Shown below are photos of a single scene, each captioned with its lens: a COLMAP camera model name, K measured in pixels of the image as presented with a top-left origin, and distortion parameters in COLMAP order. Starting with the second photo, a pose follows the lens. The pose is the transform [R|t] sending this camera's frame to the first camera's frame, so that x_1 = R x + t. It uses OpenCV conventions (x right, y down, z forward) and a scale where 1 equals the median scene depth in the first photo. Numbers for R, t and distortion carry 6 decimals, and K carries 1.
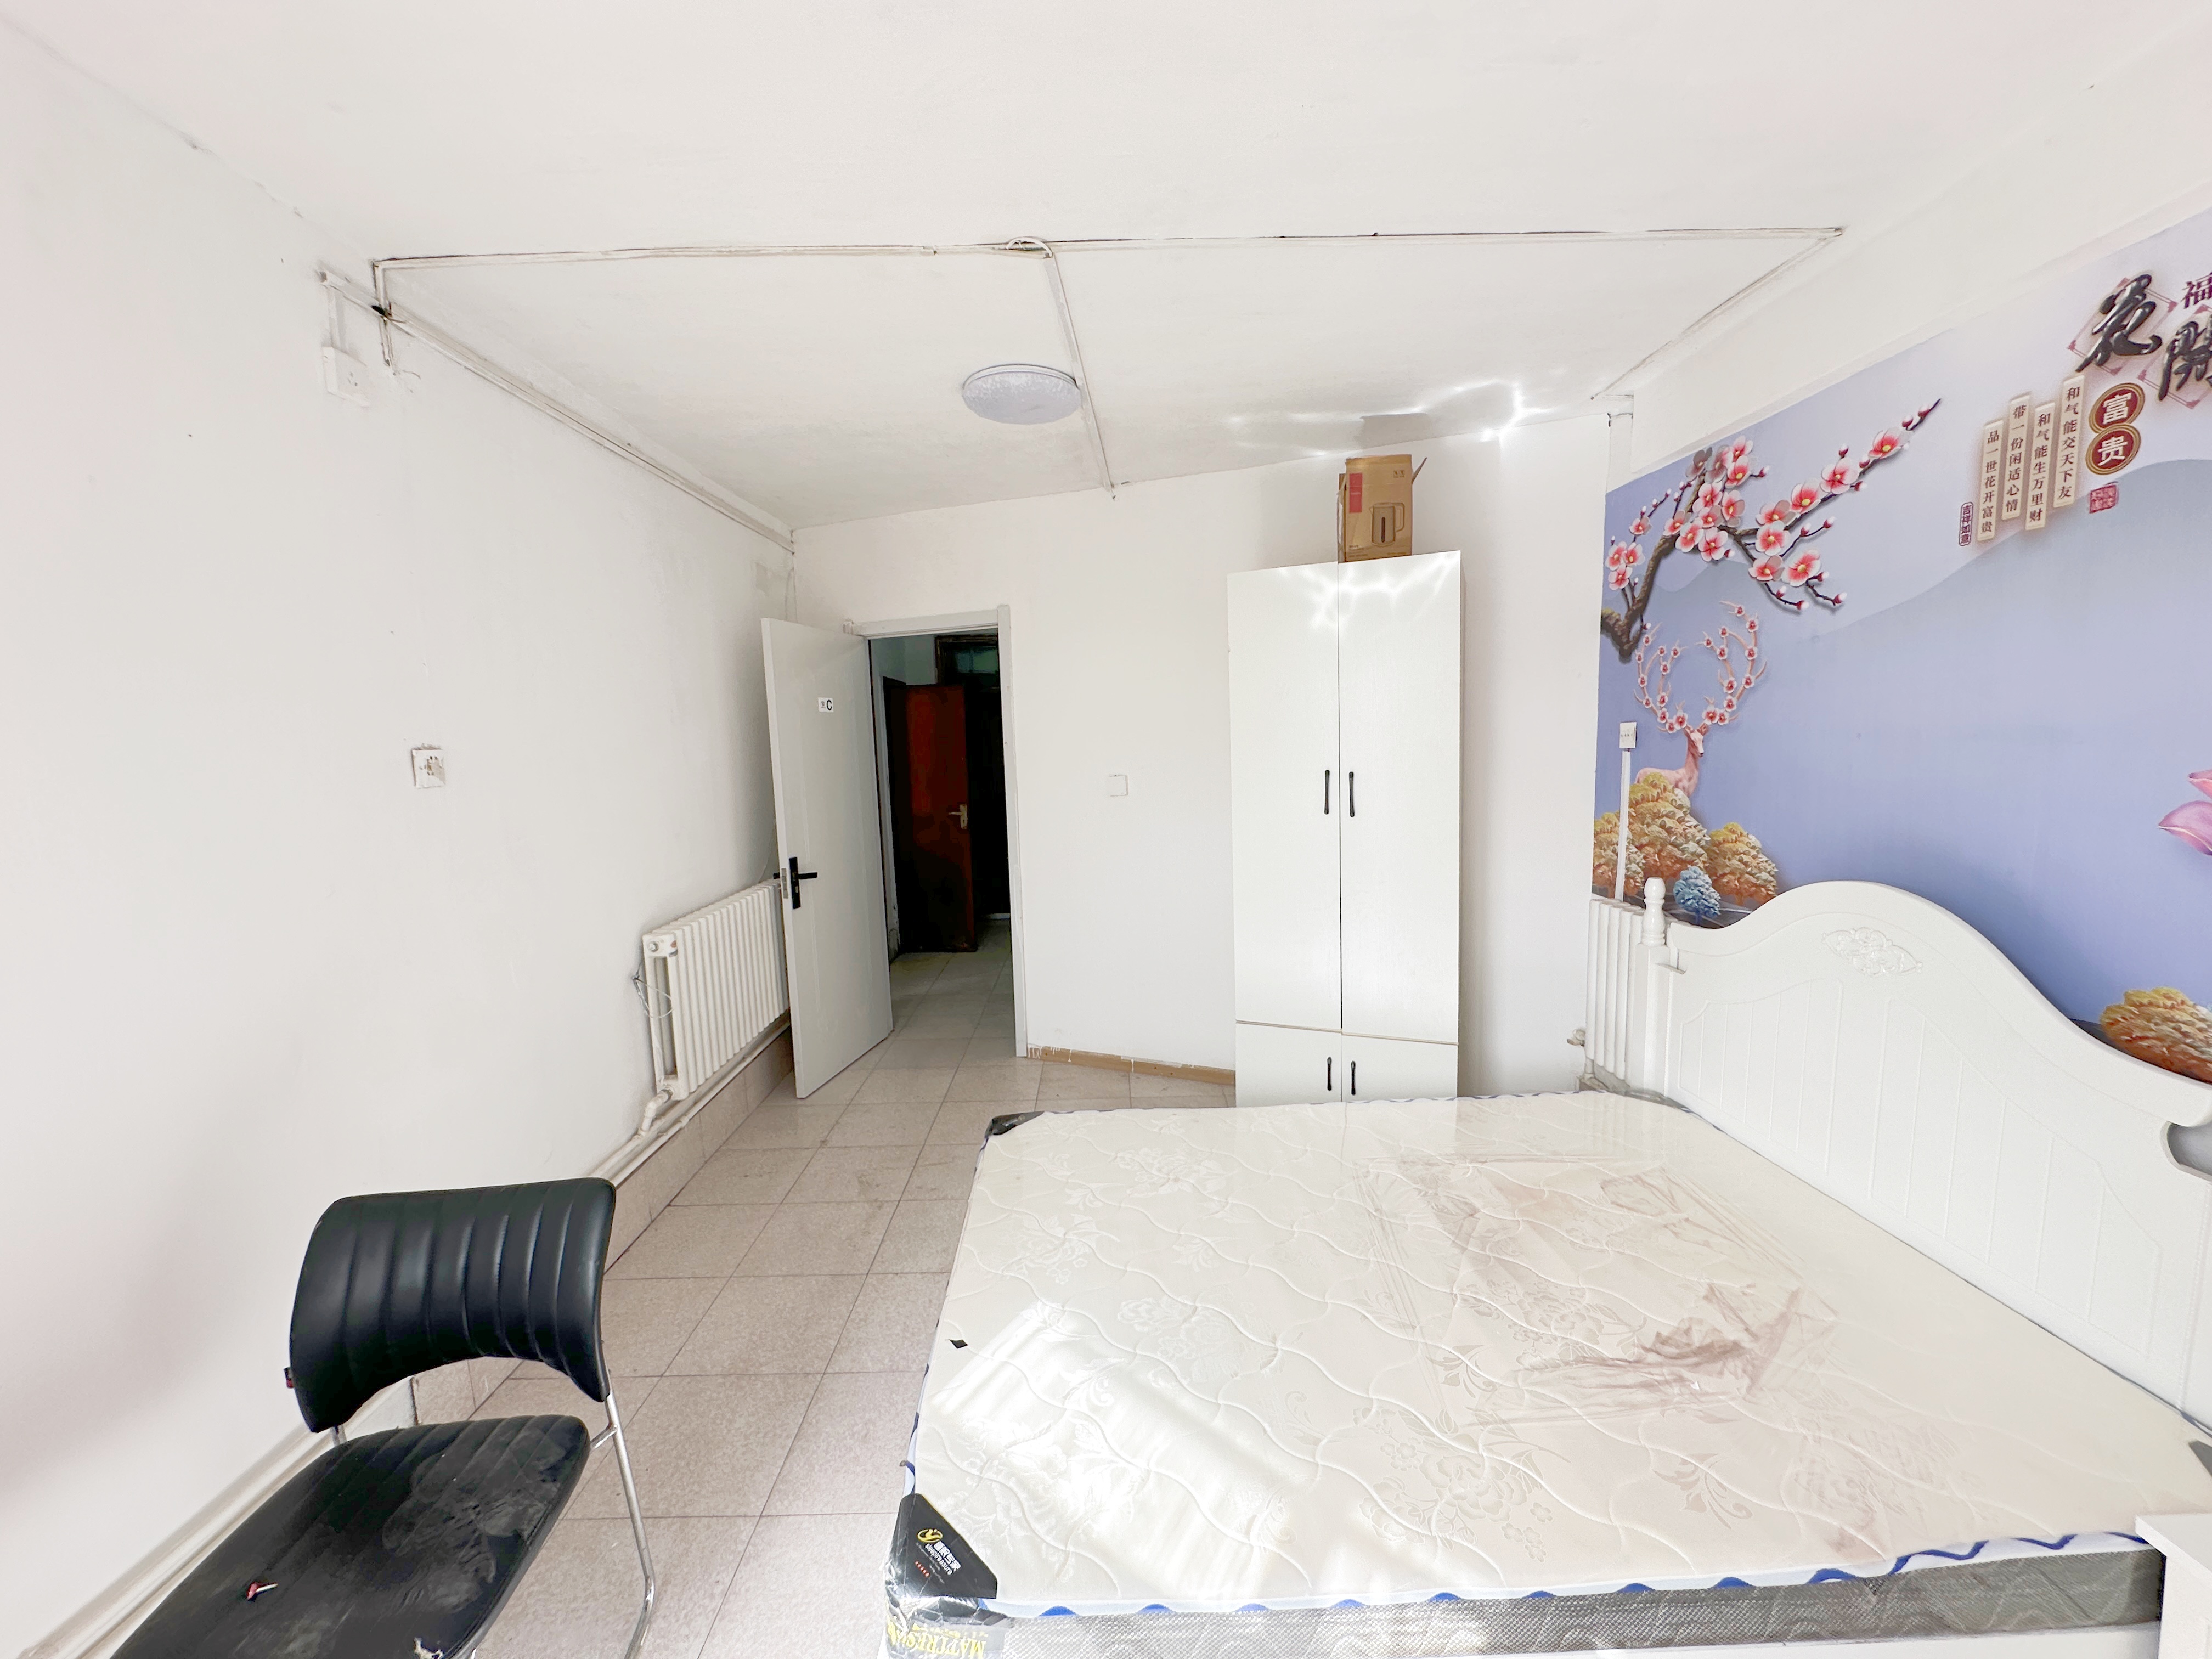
lens RADIAL K [[875.2, 0, 1100.7], [0, 875.2, 830.7], [0, 0, 1]] dist [-0.001484, -0.000026]
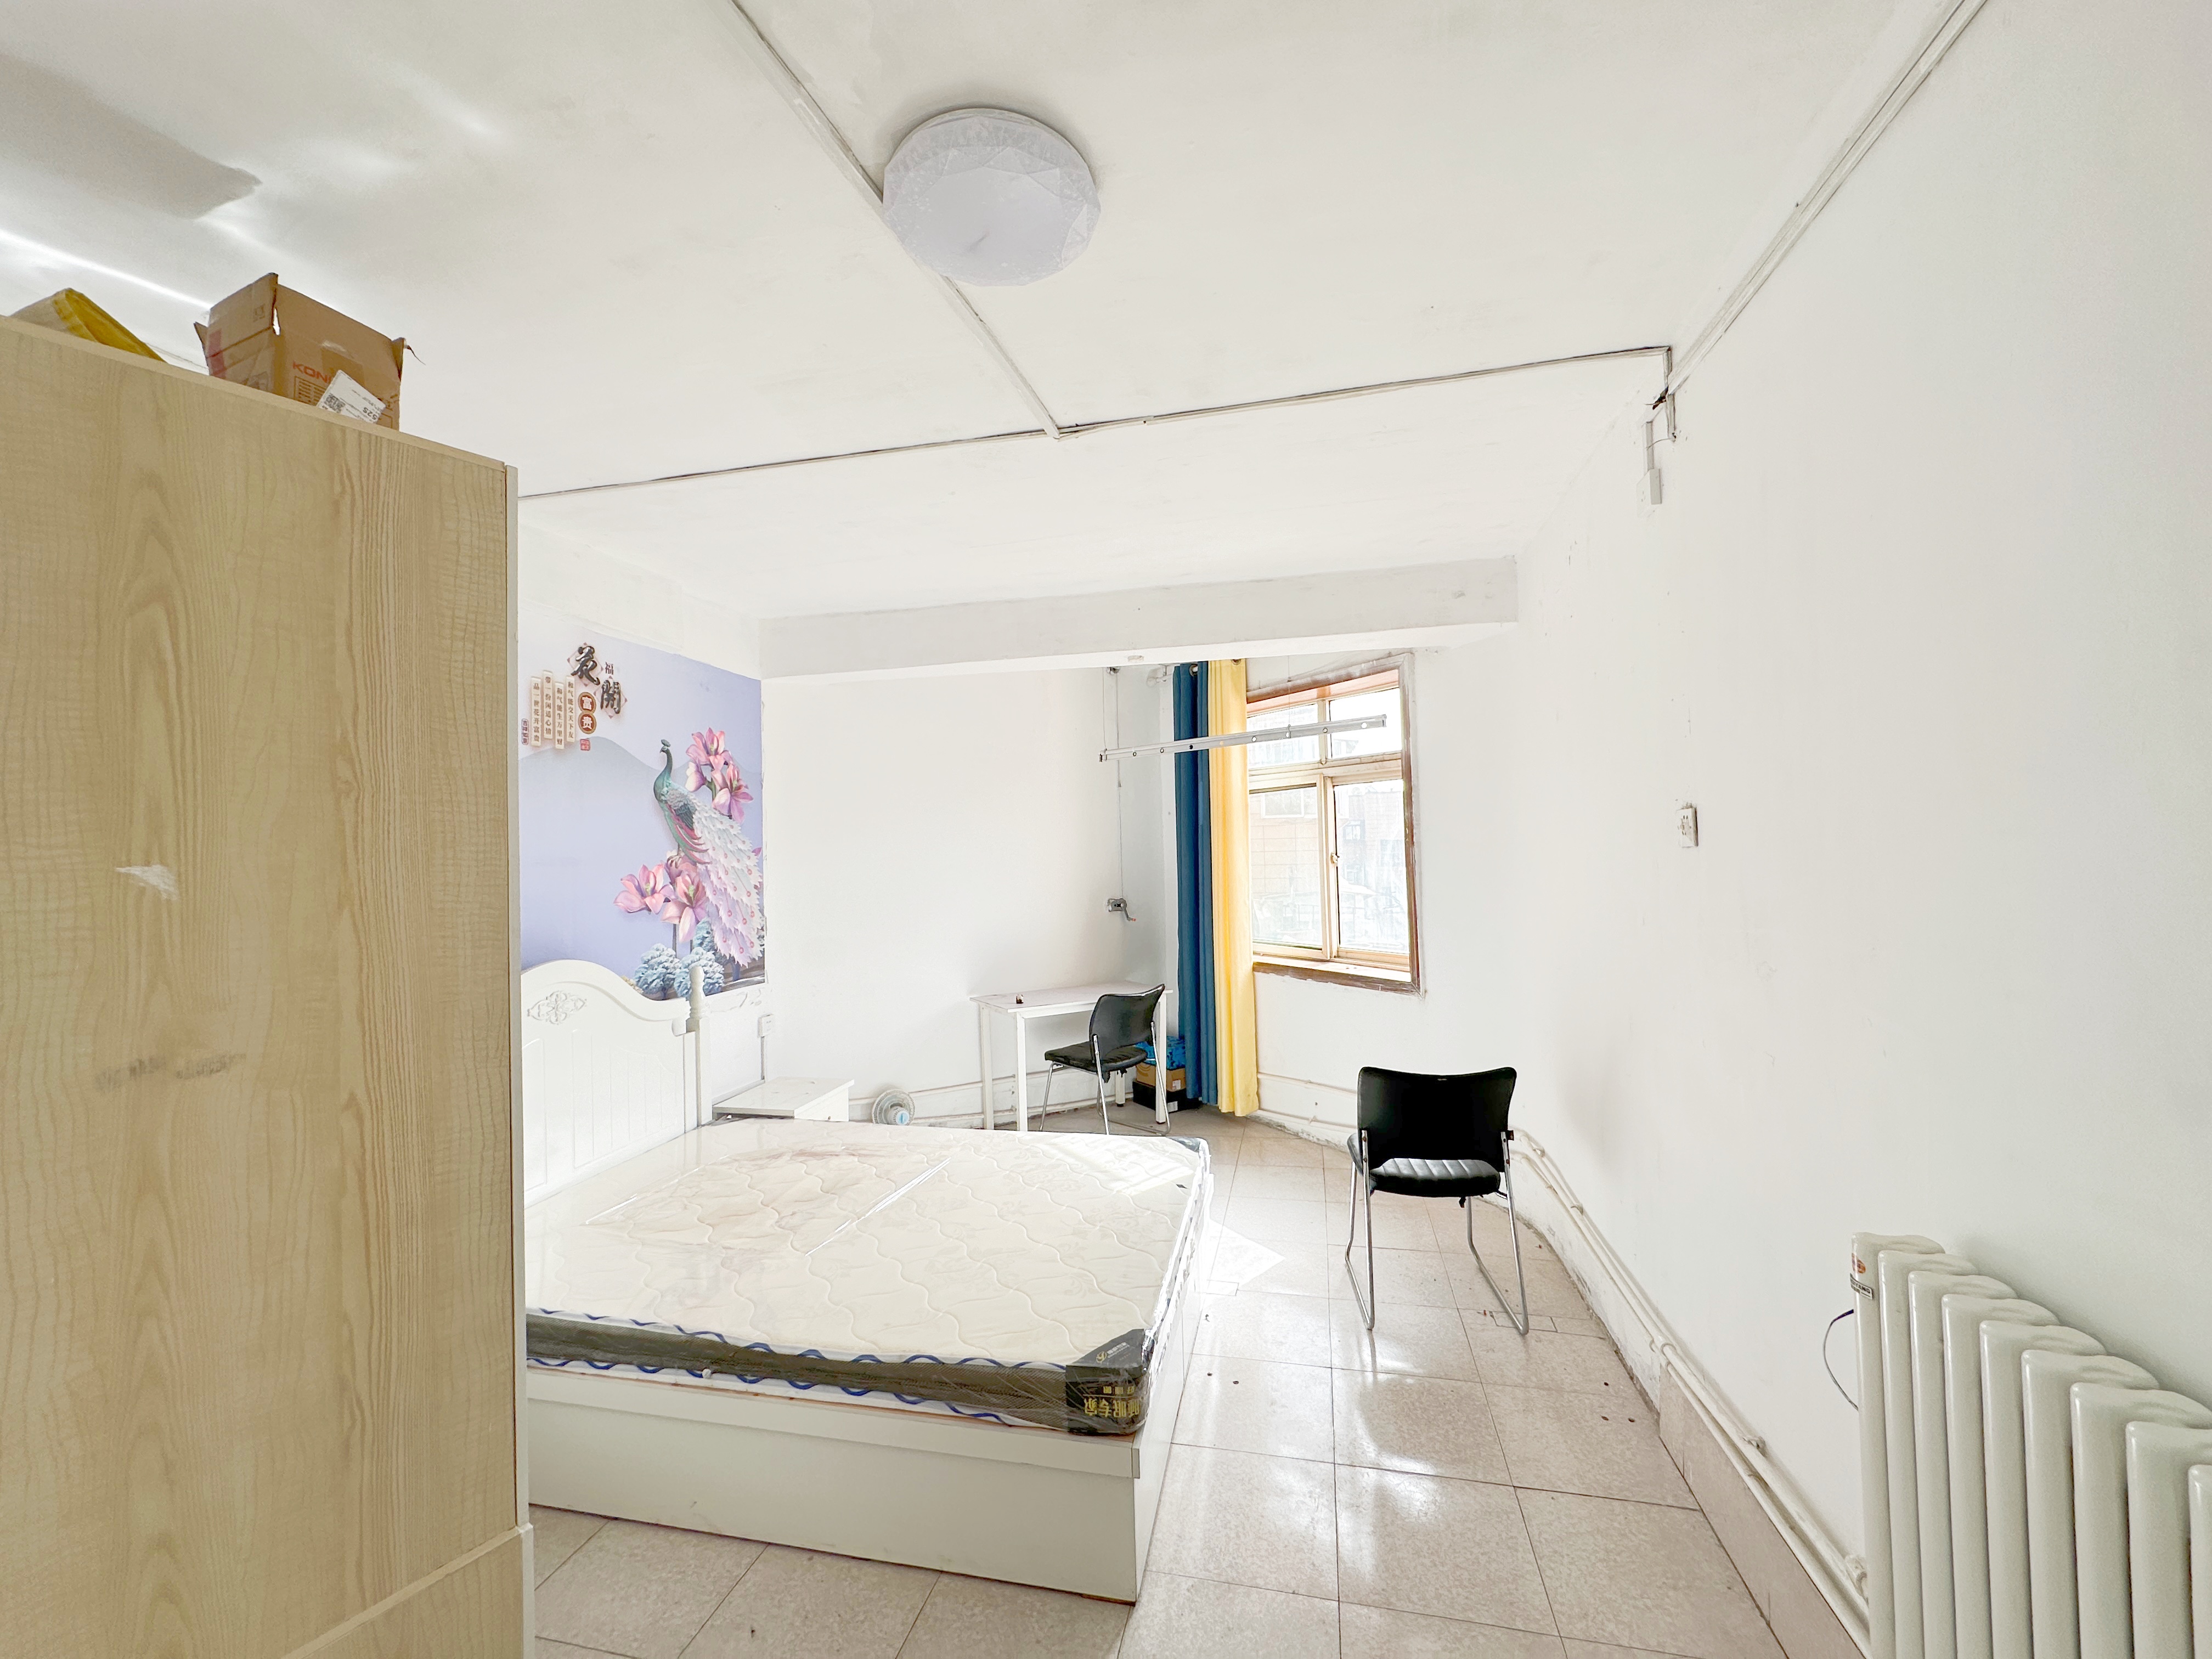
lens RADIAL K [[875.2, 0, 1105.0], [0, 875.2, 831.5], [0, 0, 1]] dist [-0.001484, -0.000026]
pose [[-0.974183, 0.053873, 0.219239, -0.446778], [0.072144, 0.994479, 0.076202, -0.248778], [-0.213923, 0.090051, -0.972691, 2.719182]]
